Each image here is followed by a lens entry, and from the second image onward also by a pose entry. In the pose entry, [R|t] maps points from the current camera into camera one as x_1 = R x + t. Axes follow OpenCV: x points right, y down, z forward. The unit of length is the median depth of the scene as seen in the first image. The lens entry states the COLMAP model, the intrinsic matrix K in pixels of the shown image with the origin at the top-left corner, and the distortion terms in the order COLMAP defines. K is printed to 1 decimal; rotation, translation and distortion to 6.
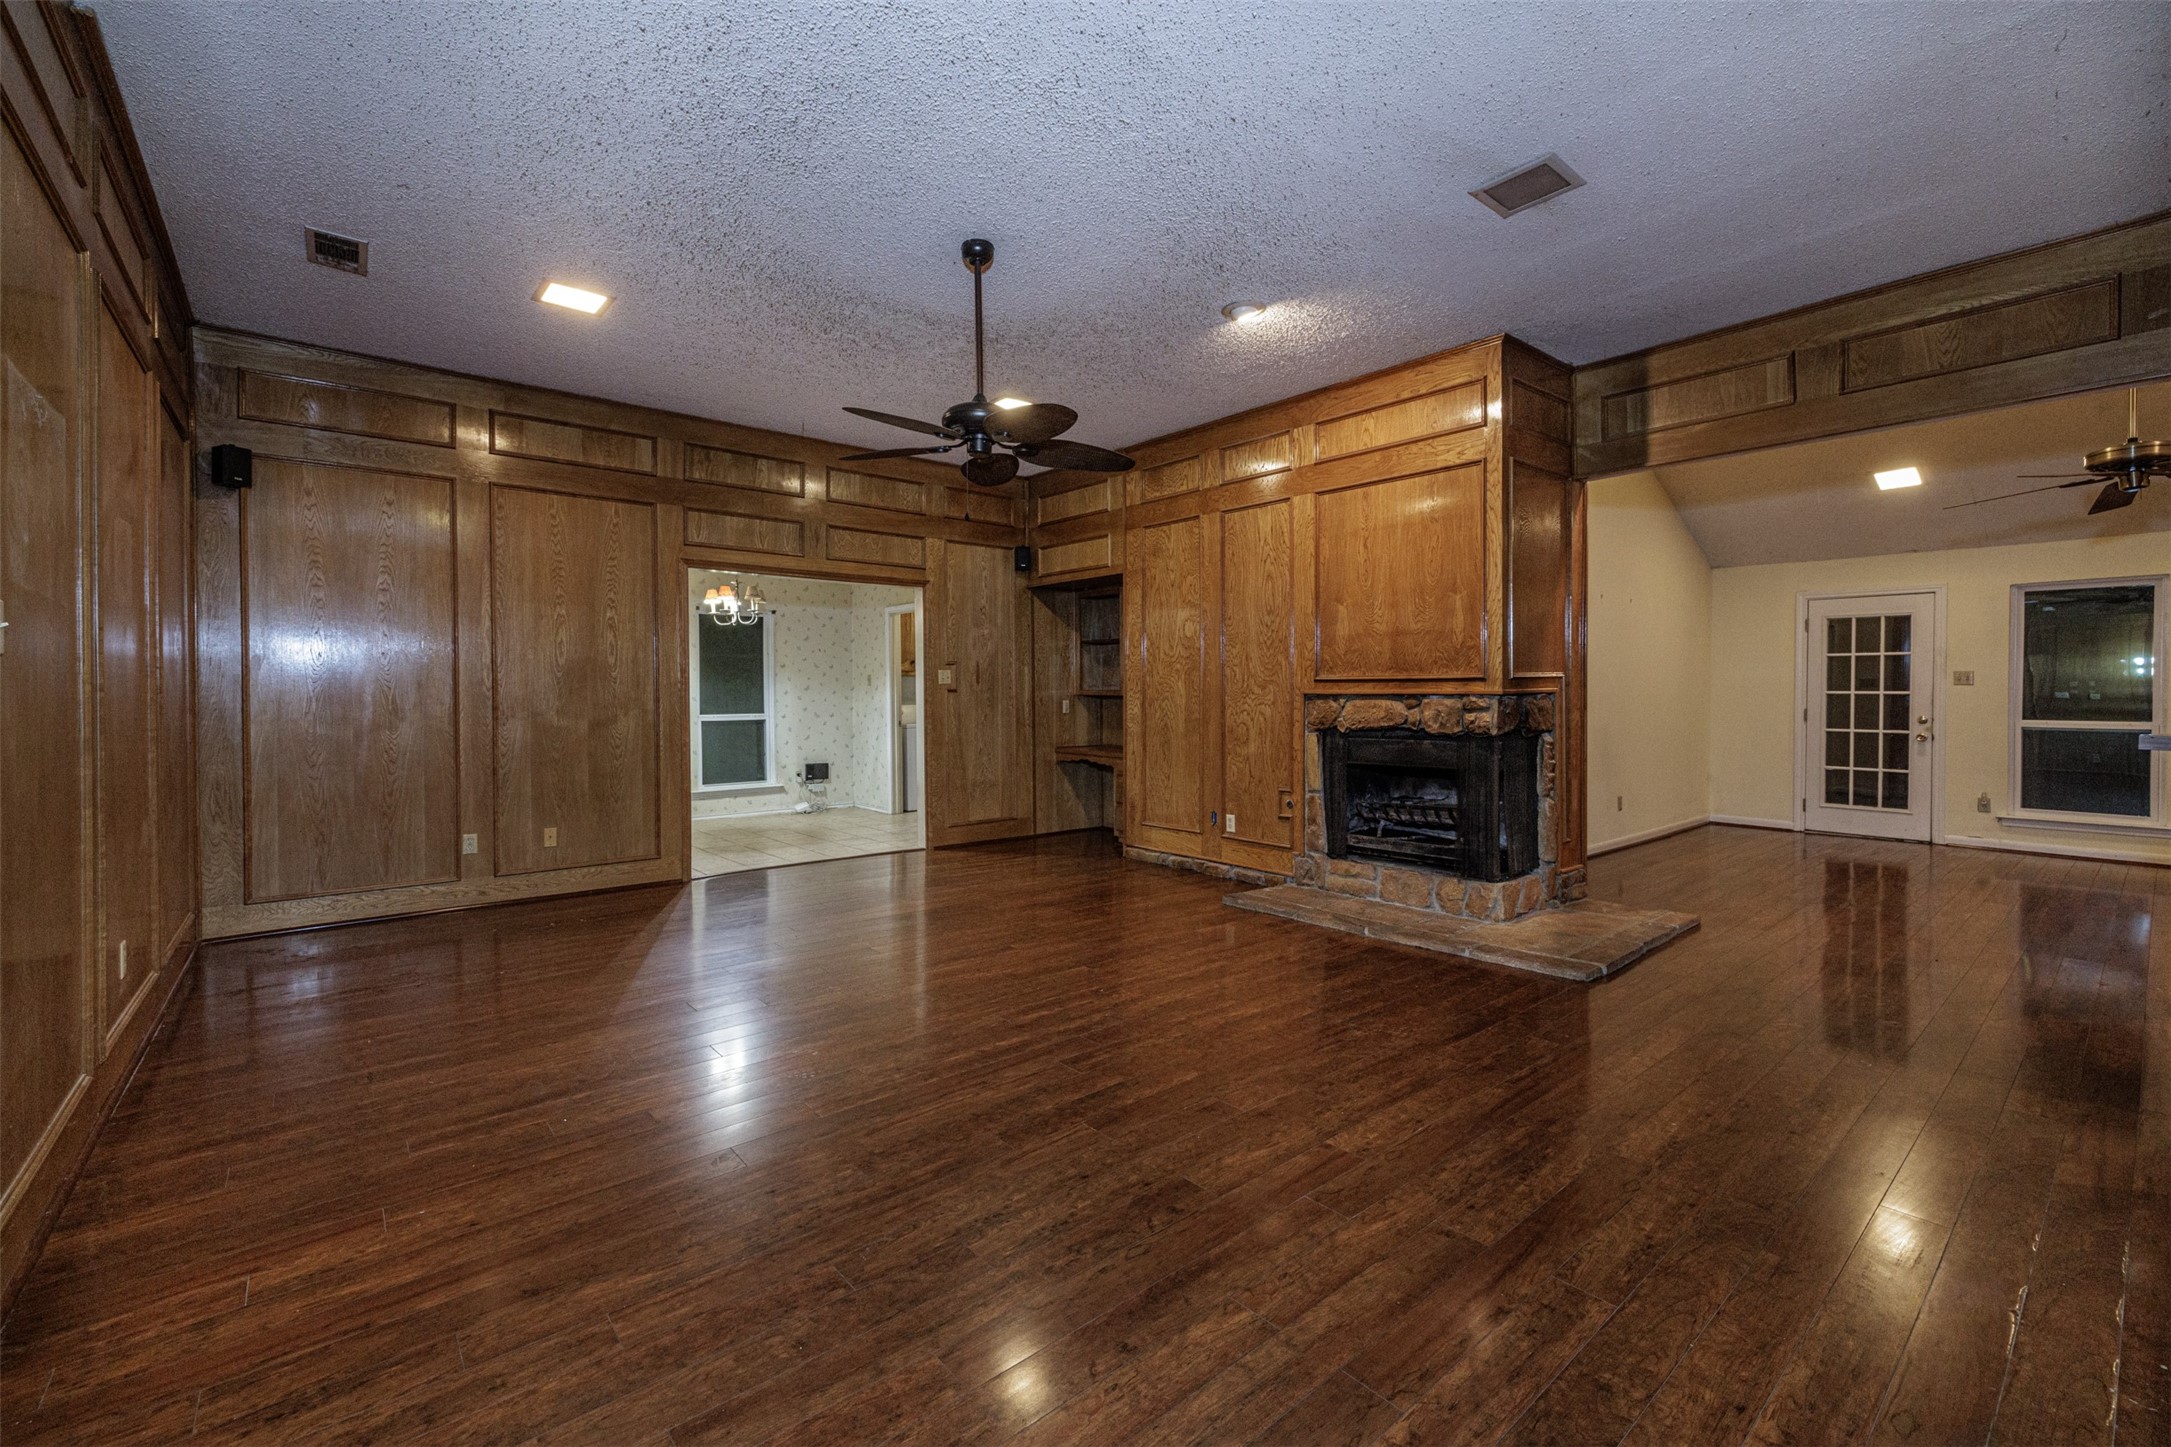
lens RADIAL K [[923.9, 0, 1081.9], [0, 923.9, 701.6], [0, 0, 1]] dist [0.000447, 0.000467]
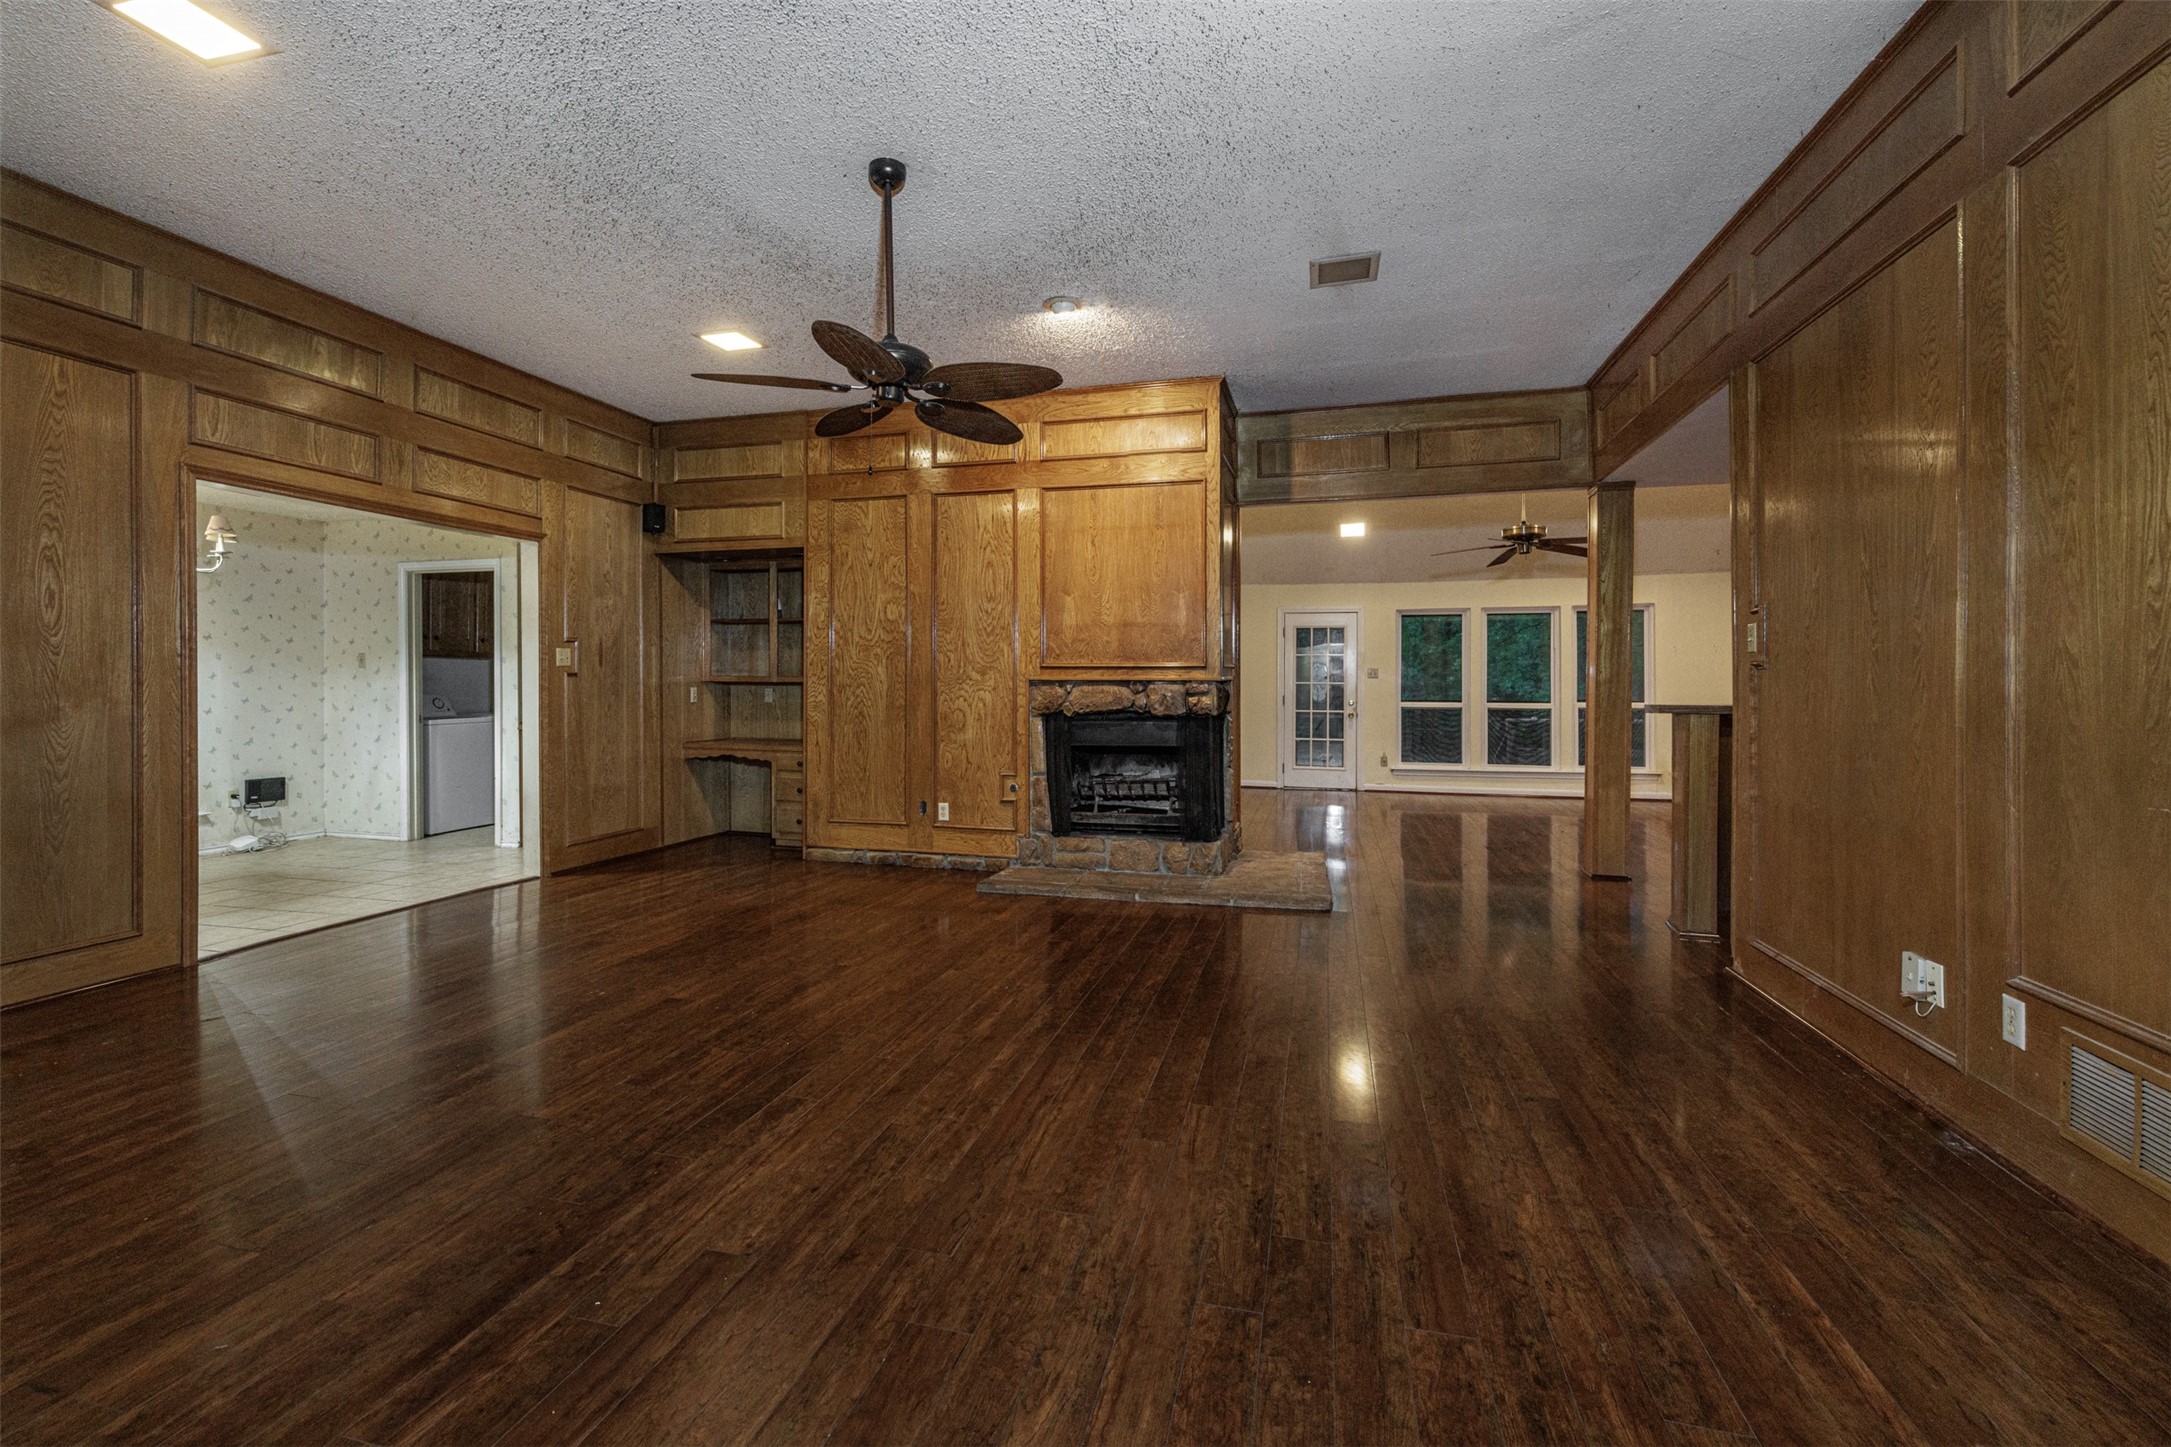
lens RADIAL K [[923.9, 0, 1099.4], [0, 923.9, 680.1], [0, 0, 1]] dist [0.000447, 0.000467]
pose [[0.813385, 0.006599, 0.581688, -0.293976], [0.002144, 0.999895, -0.014340, 0.006645], [-0.581722, 0.012911, 0.813285, 0.109112]]
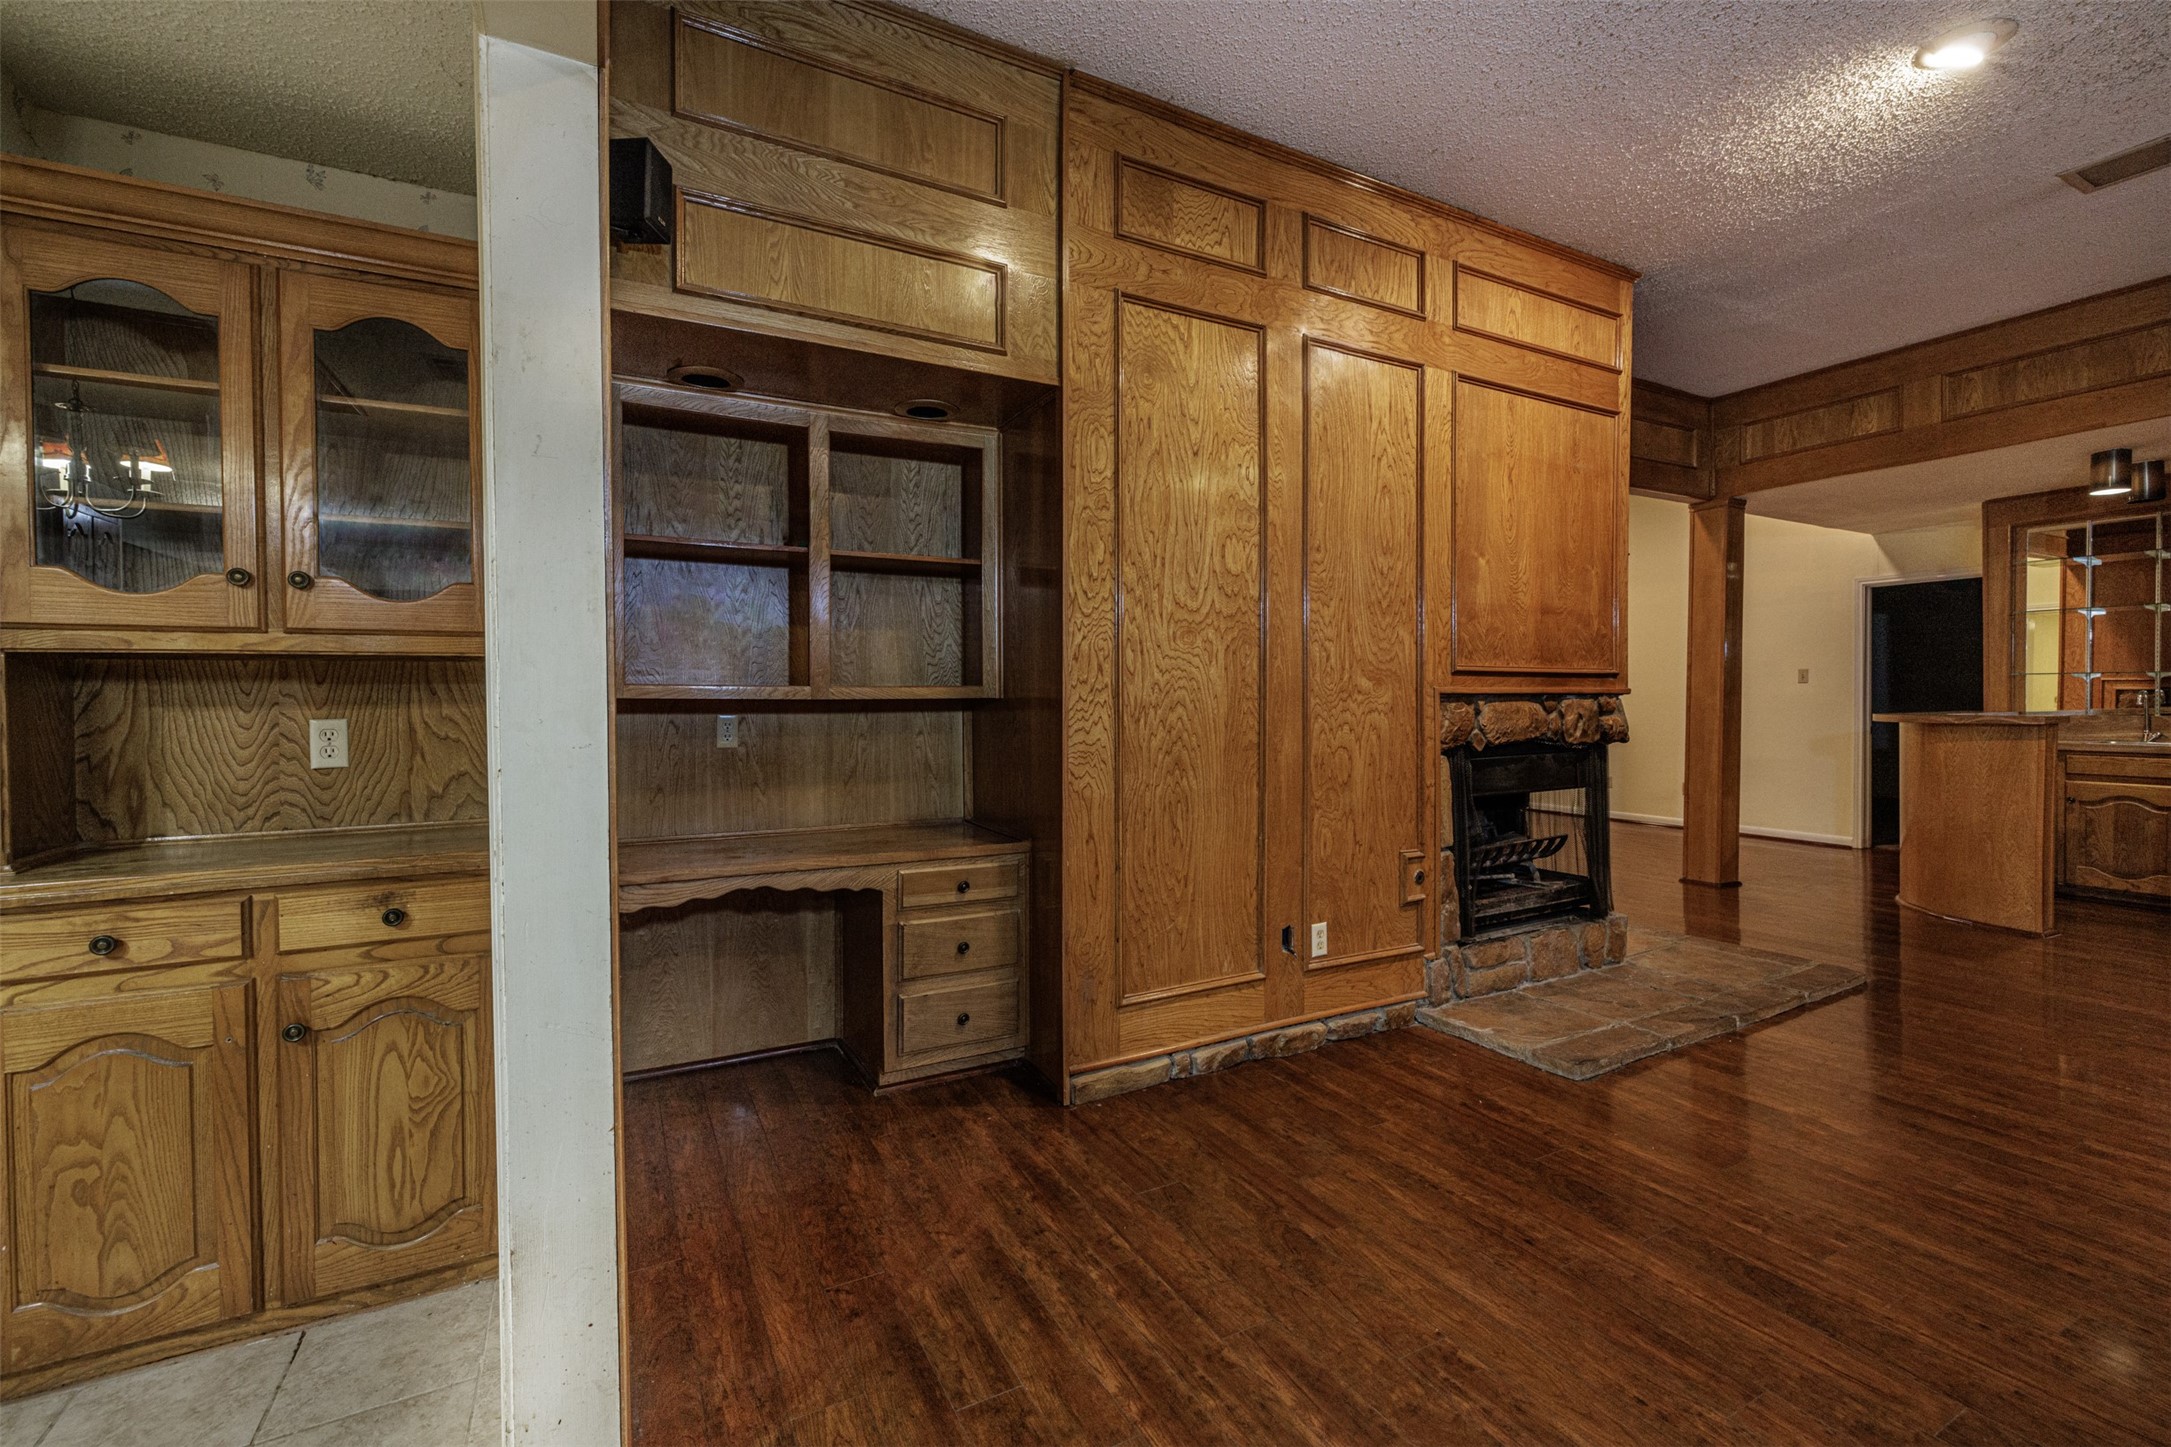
lens RADIAL K [[923.9, 0, 1122.9], [0, 923.9, 704.6], [0, 0, 1]] dist [0.000447, 0.000467]
pose [[0.202307, -0.004421, 0.979312, -0.399036], [0.014136, 0.999899, 0.001594, -0.004463], [-0.979220, 0.013521, 0.202349, 1.065034]]
